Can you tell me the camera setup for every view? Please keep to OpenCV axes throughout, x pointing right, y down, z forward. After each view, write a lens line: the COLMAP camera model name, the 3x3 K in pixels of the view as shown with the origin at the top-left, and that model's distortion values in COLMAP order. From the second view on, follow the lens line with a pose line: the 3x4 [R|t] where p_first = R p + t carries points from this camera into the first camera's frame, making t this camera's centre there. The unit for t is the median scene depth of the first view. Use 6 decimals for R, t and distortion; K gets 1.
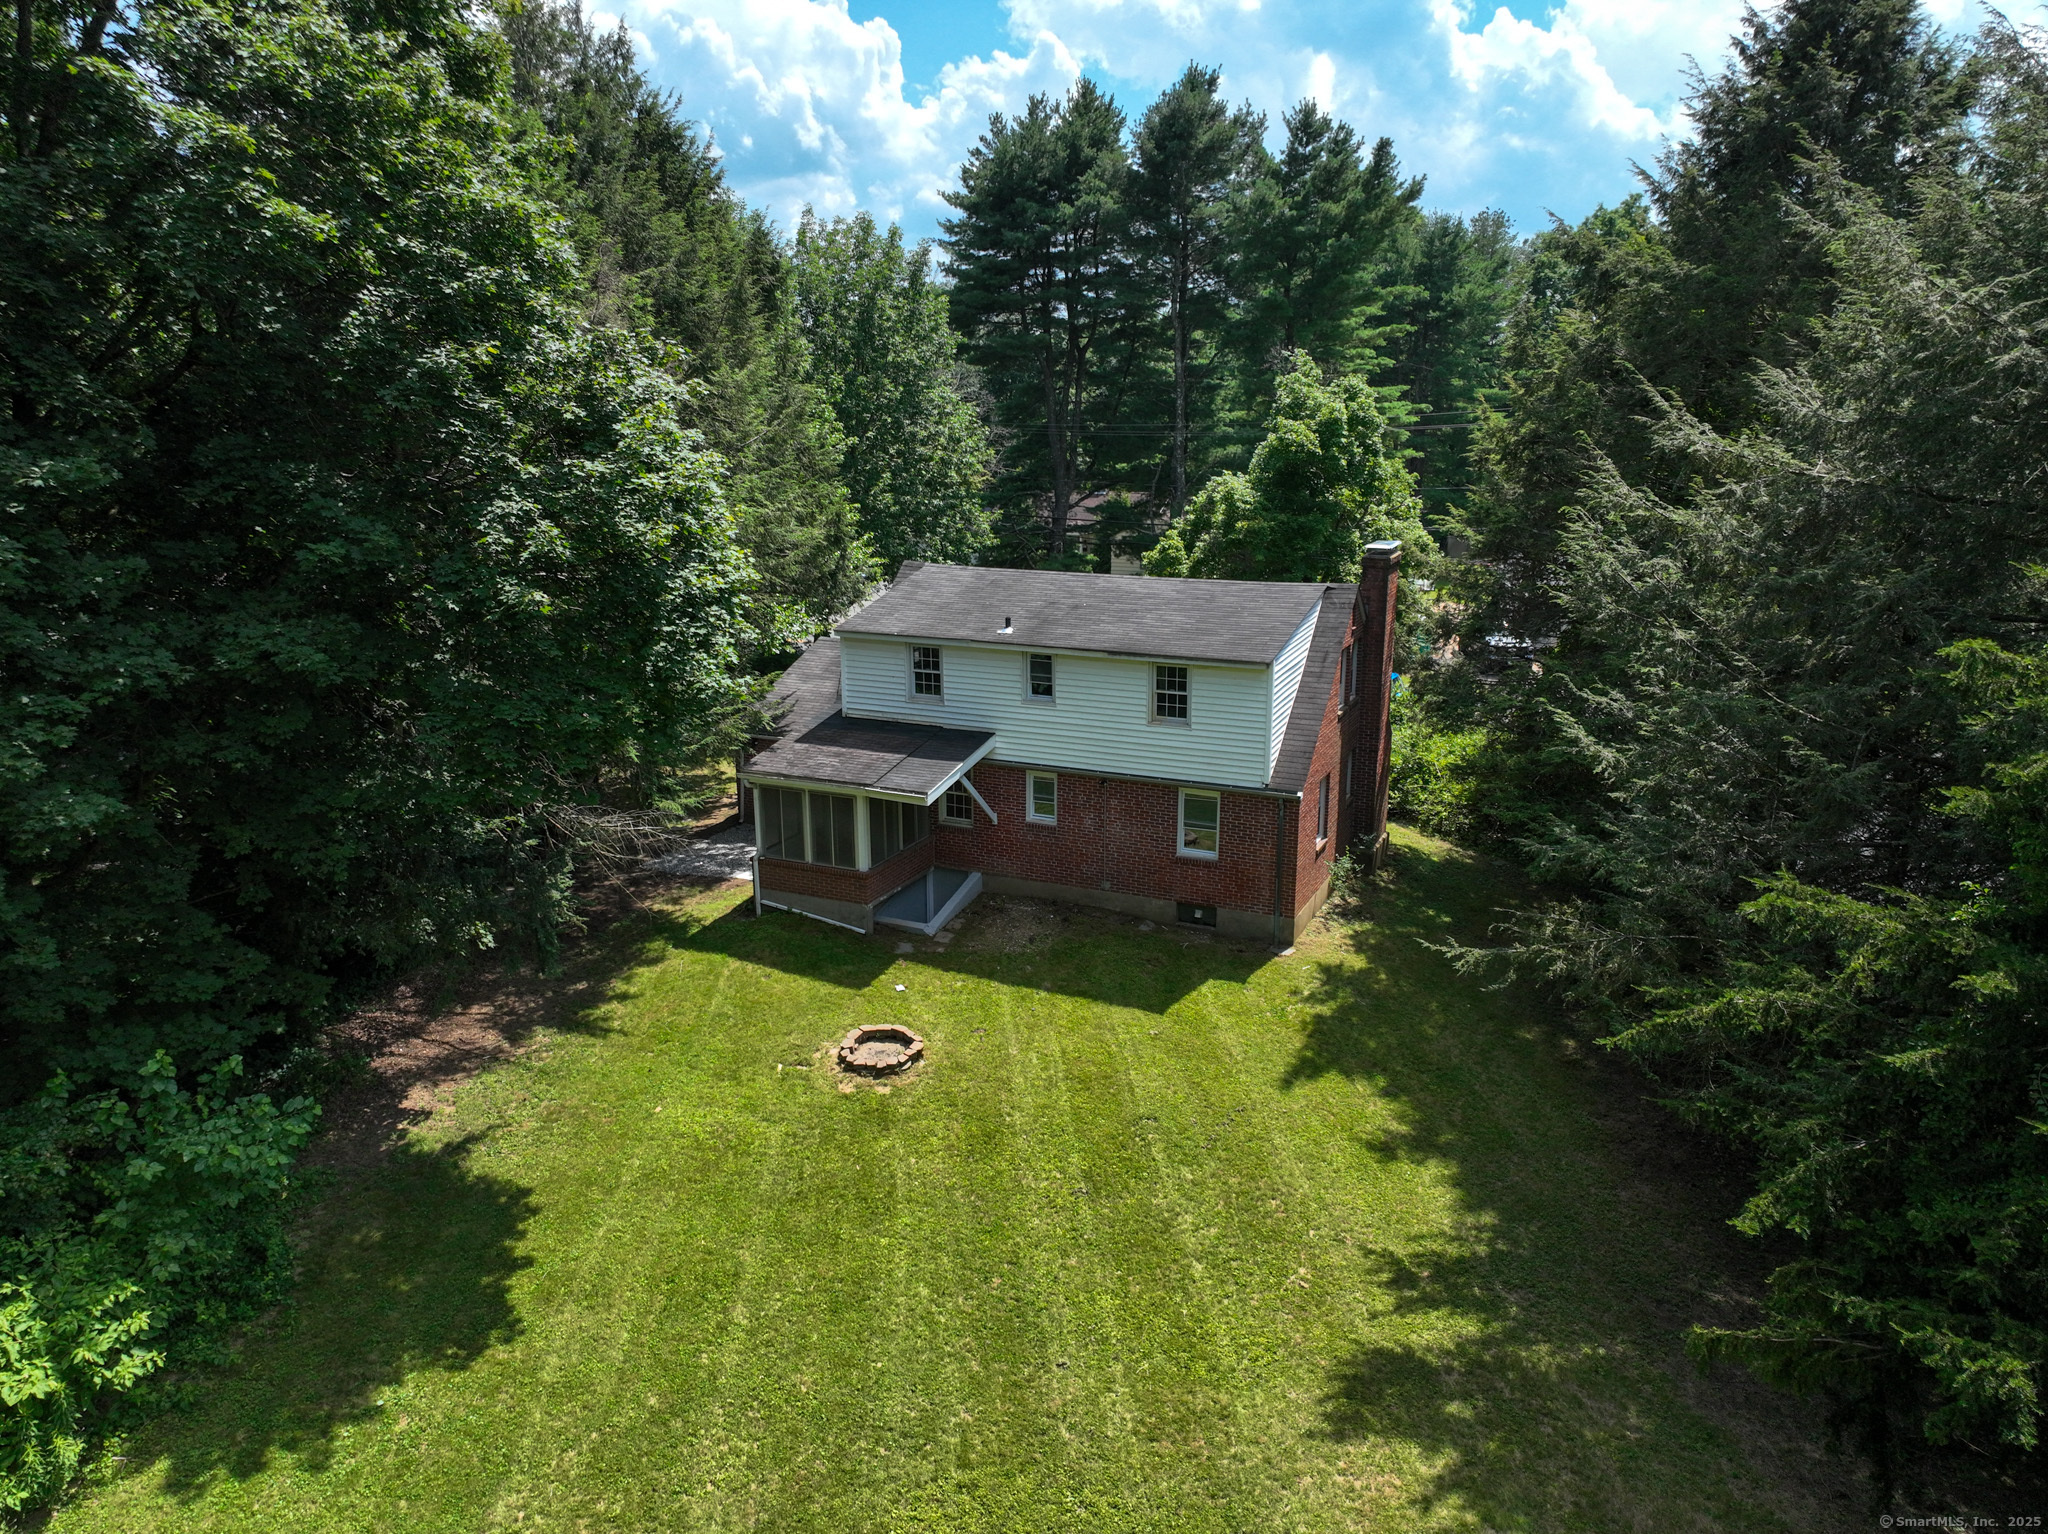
lens RADIAL K [[1470.3, 0, 1021.8], [0, 1470.3, 767.0], [0, 0, 1]] dist [-0.036705, -0.006658]
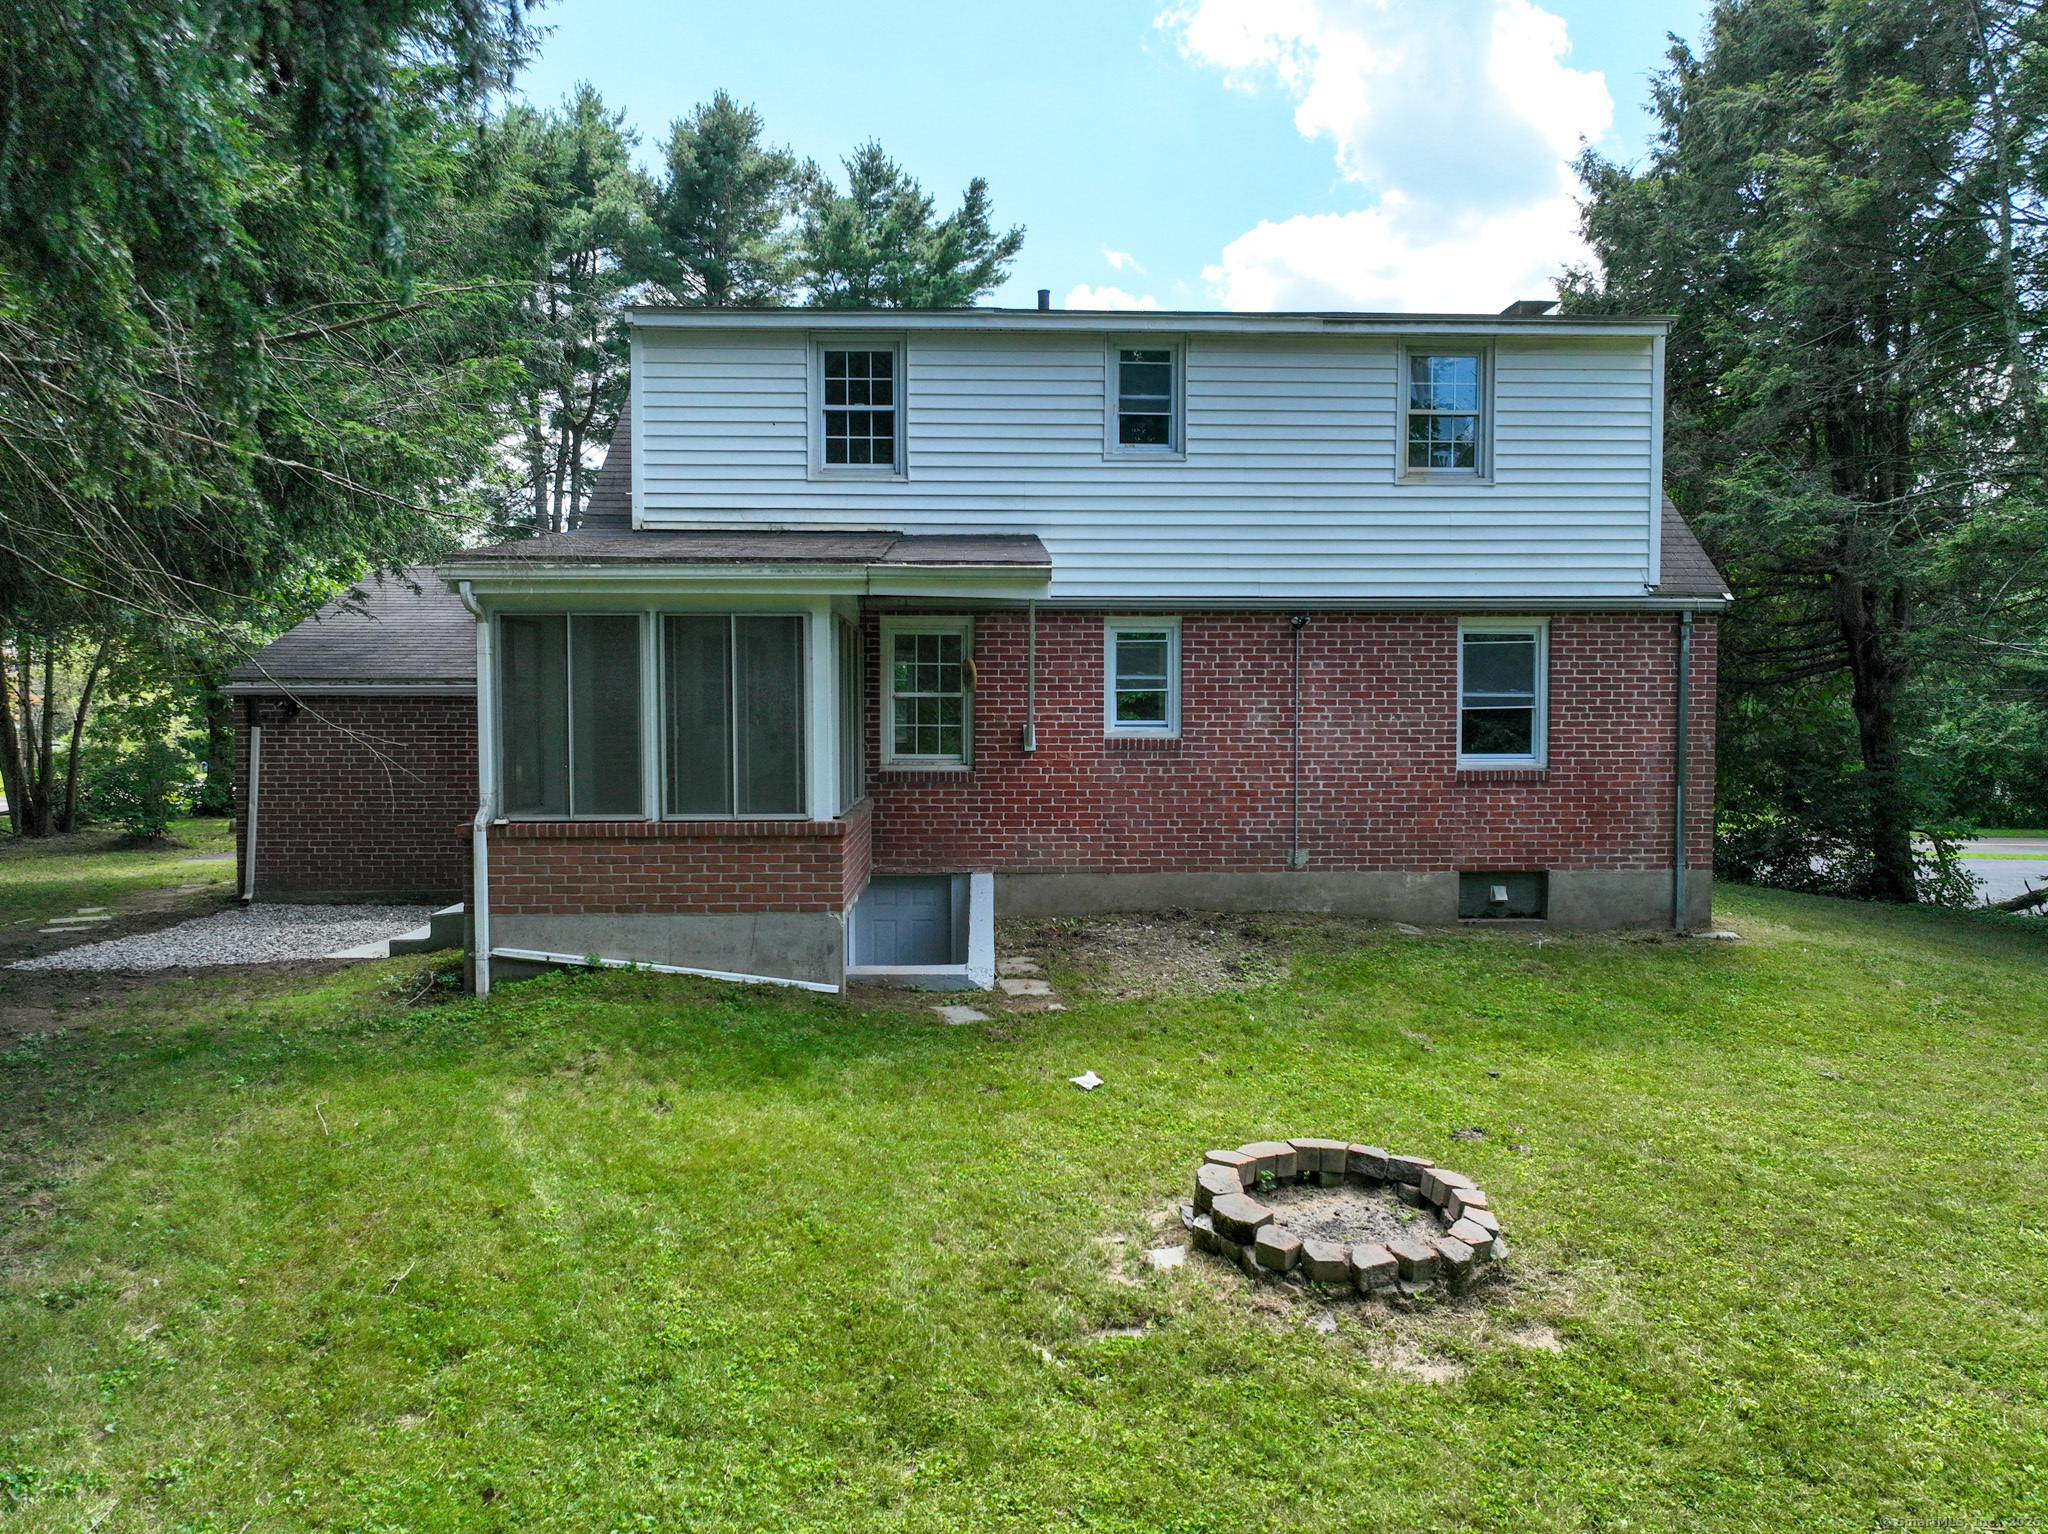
lens RADIAL K [[1470.3, 0, 1034.8], [0, 1470.3, 765.9], [0, 0, 1]] dist [-0.036705, -0.006658]
pose [[0.884514, -0.008756, 0.466432, -0.225214], [0.113777, 0.973682, -0.197481, 0.131894], [-0.452427, 0.227744, 0.862231, 0.631123]]
